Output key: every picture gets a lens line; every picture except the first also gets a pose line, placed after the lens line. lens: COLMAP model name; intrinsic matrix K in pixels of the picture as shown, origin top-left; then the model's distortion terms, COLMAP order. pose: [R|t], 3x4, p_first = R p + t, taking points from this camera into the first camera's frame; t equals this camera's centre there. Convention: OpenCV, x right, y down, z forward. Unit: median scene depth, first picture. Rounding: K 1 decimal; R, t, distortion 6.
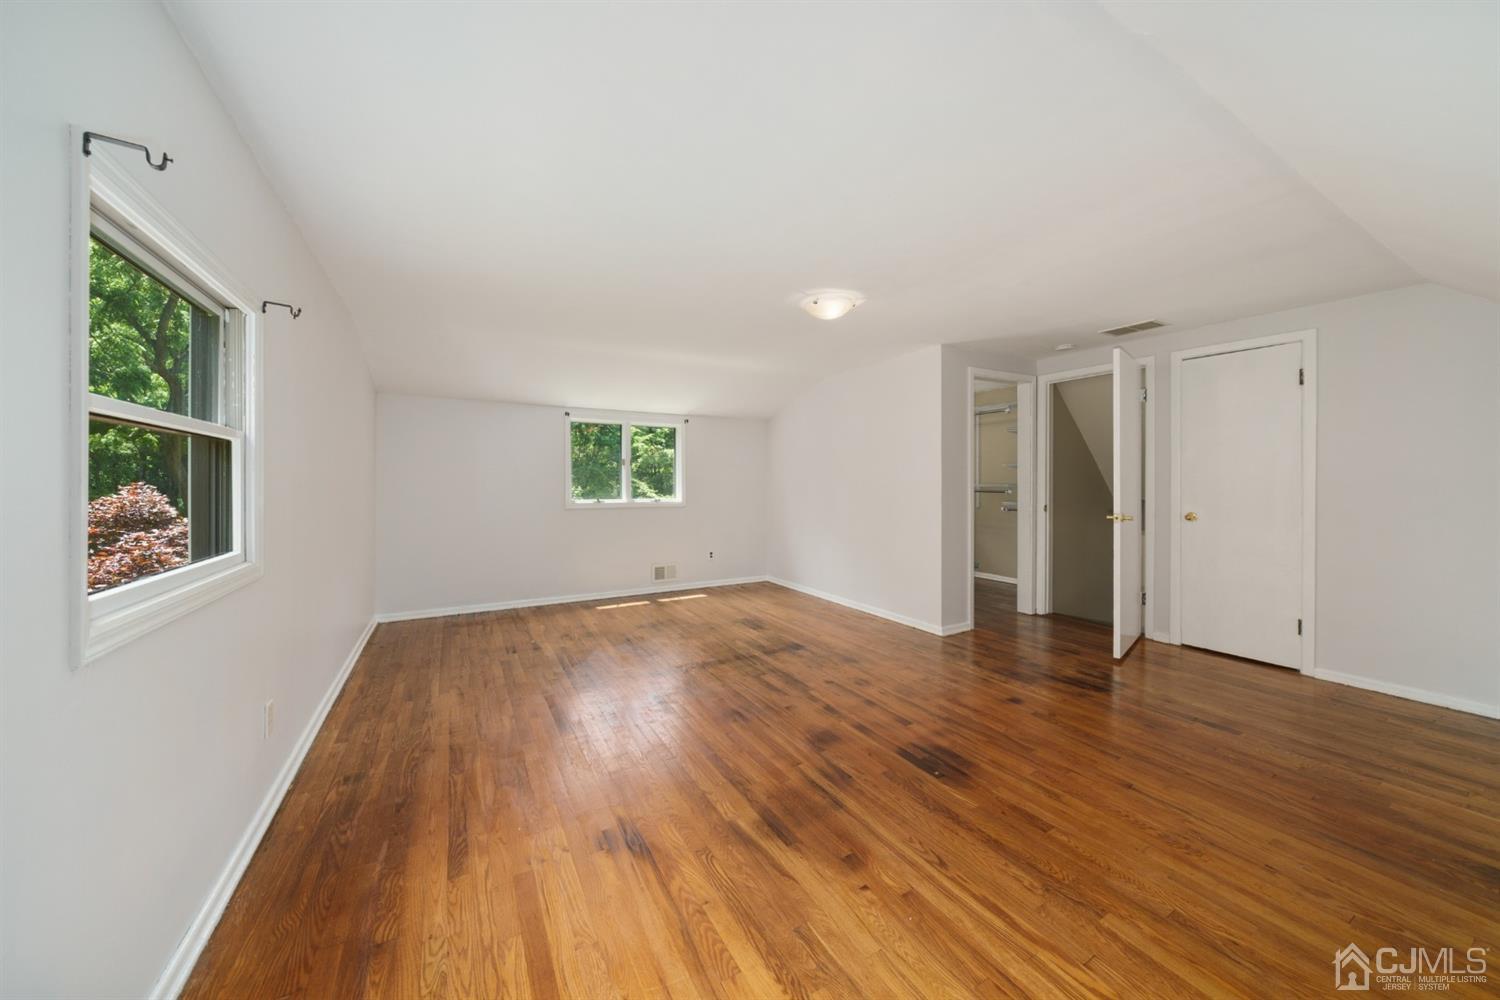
lens RADIAL K [[519.4, 0, 747.5], [0, 519.4, 476.5], [0, 0, 1]] dist [-0.005309, 0.000059]
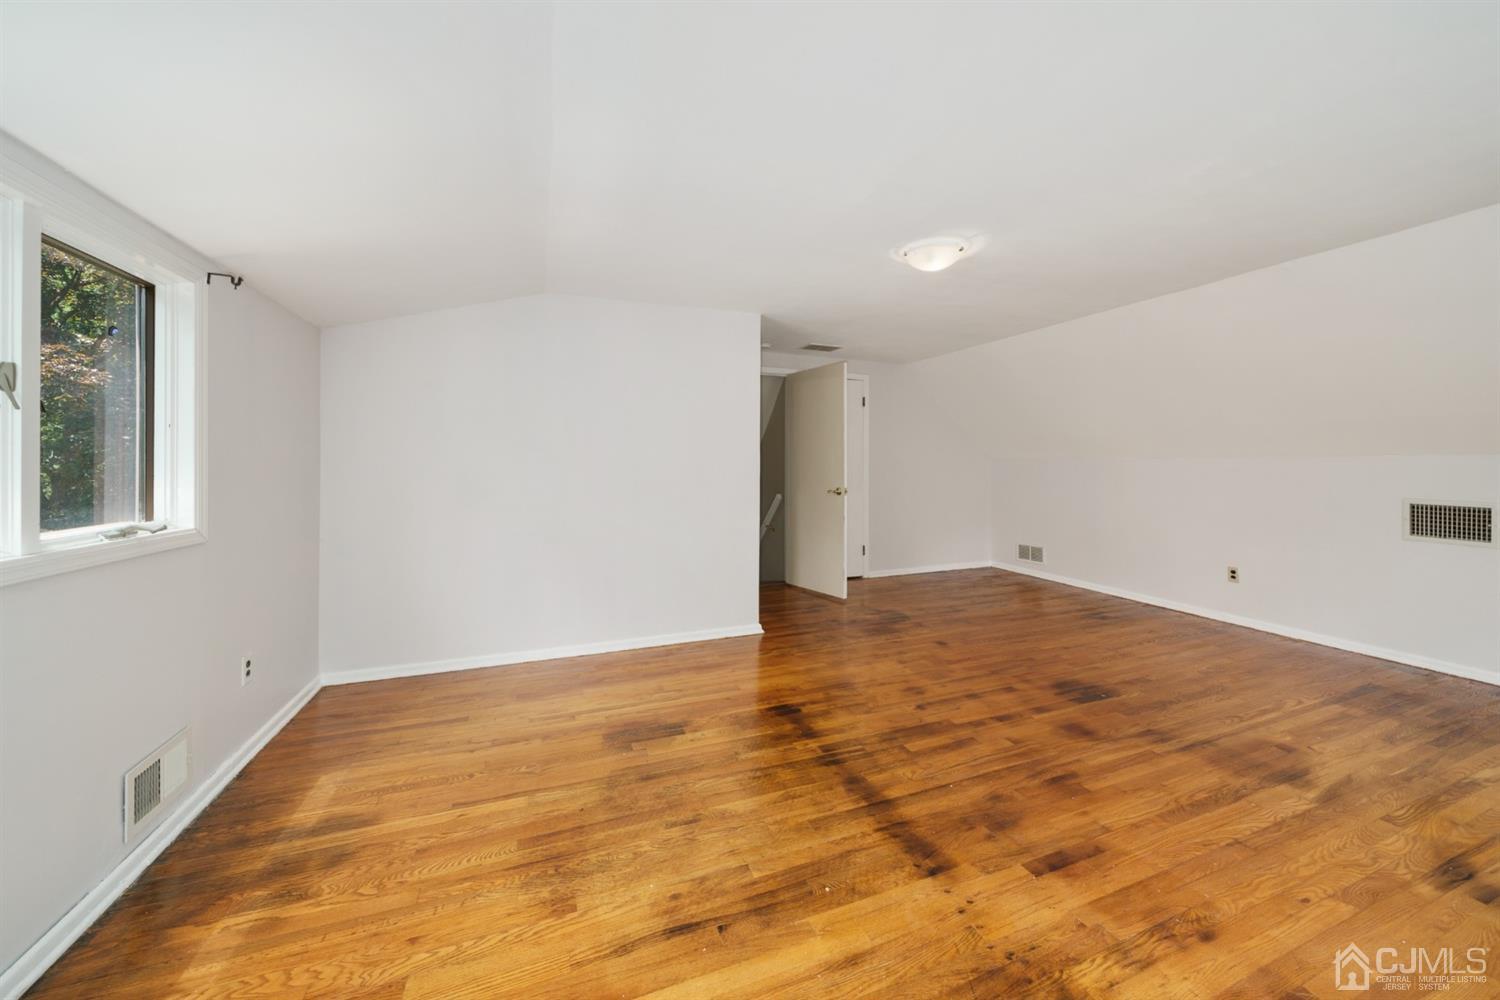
lens RADIAL K [[530.6, 0, 747.0], [0, 530.6, 462.4], [0, 0, 1]] dist [-0.001158, 0.000061]
pose [[0.148783, 0.000726, 0.988870, -0.758721], [-0.010306, 0.999947, 0.000816, 0.007552], [-0.988816, -0.010313, 0.148782, 1.212648]]
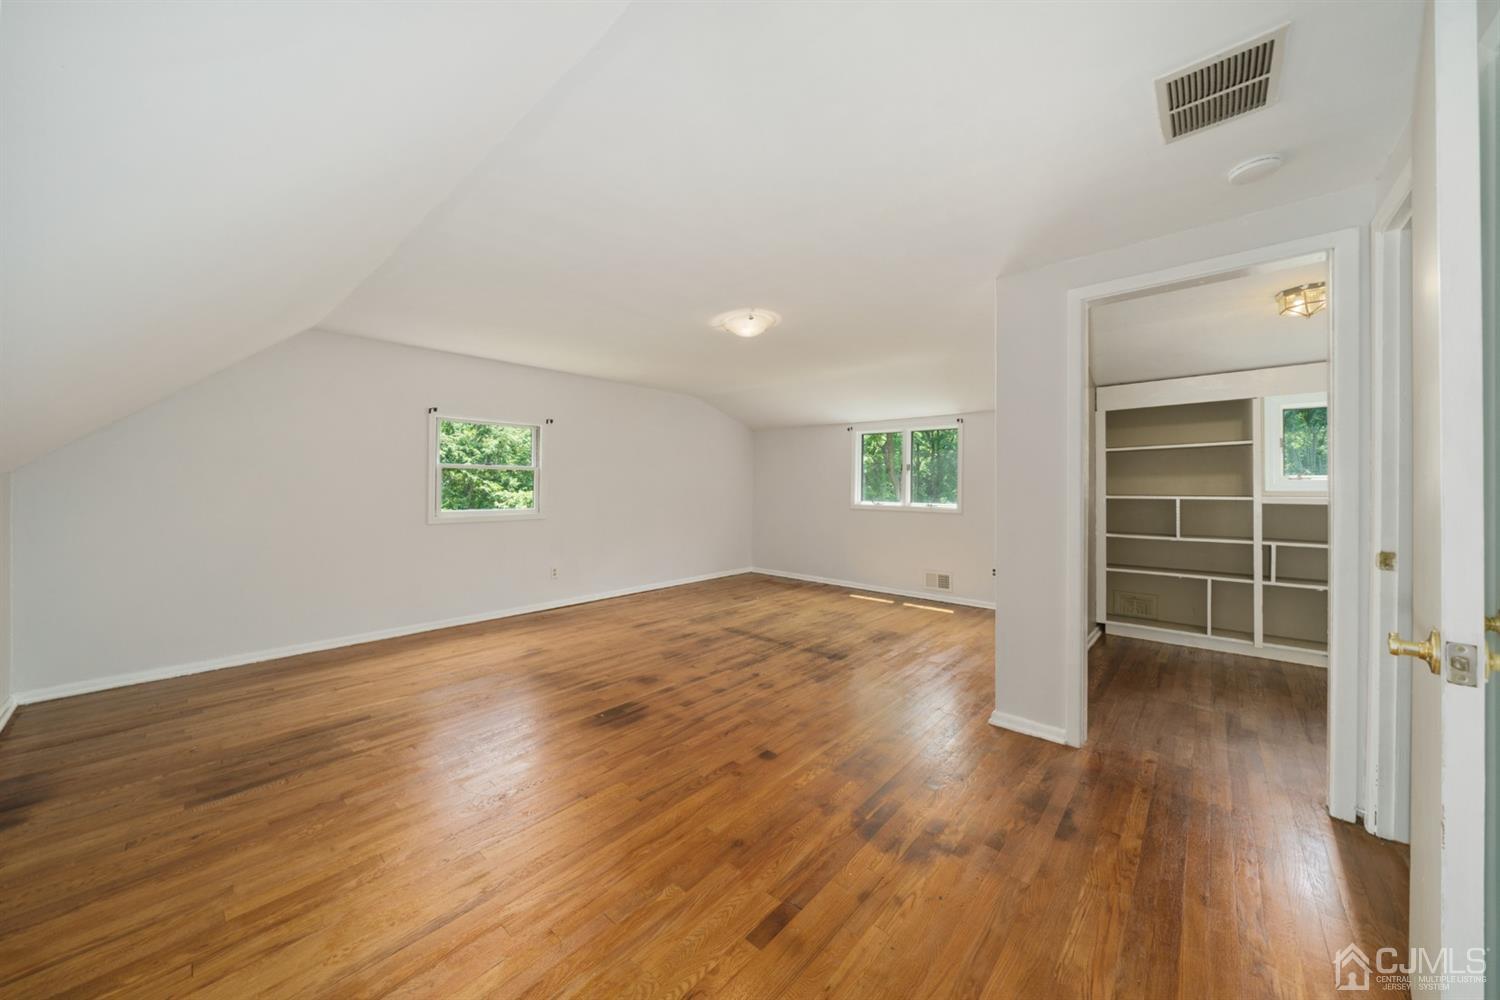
lens RADIAL K [[519.4, 0, 747.5], [0, 519.4, 476.5], [0, 0, 1]] dist [-0.005309, 0.000059]
pose [[0.324470, -0.008808, -0.945855, 1.232322], [0.002362, 0.999961, -0.008502, -0.004693], [0.945893, 0.000525, 0.324478, 0.669675]]
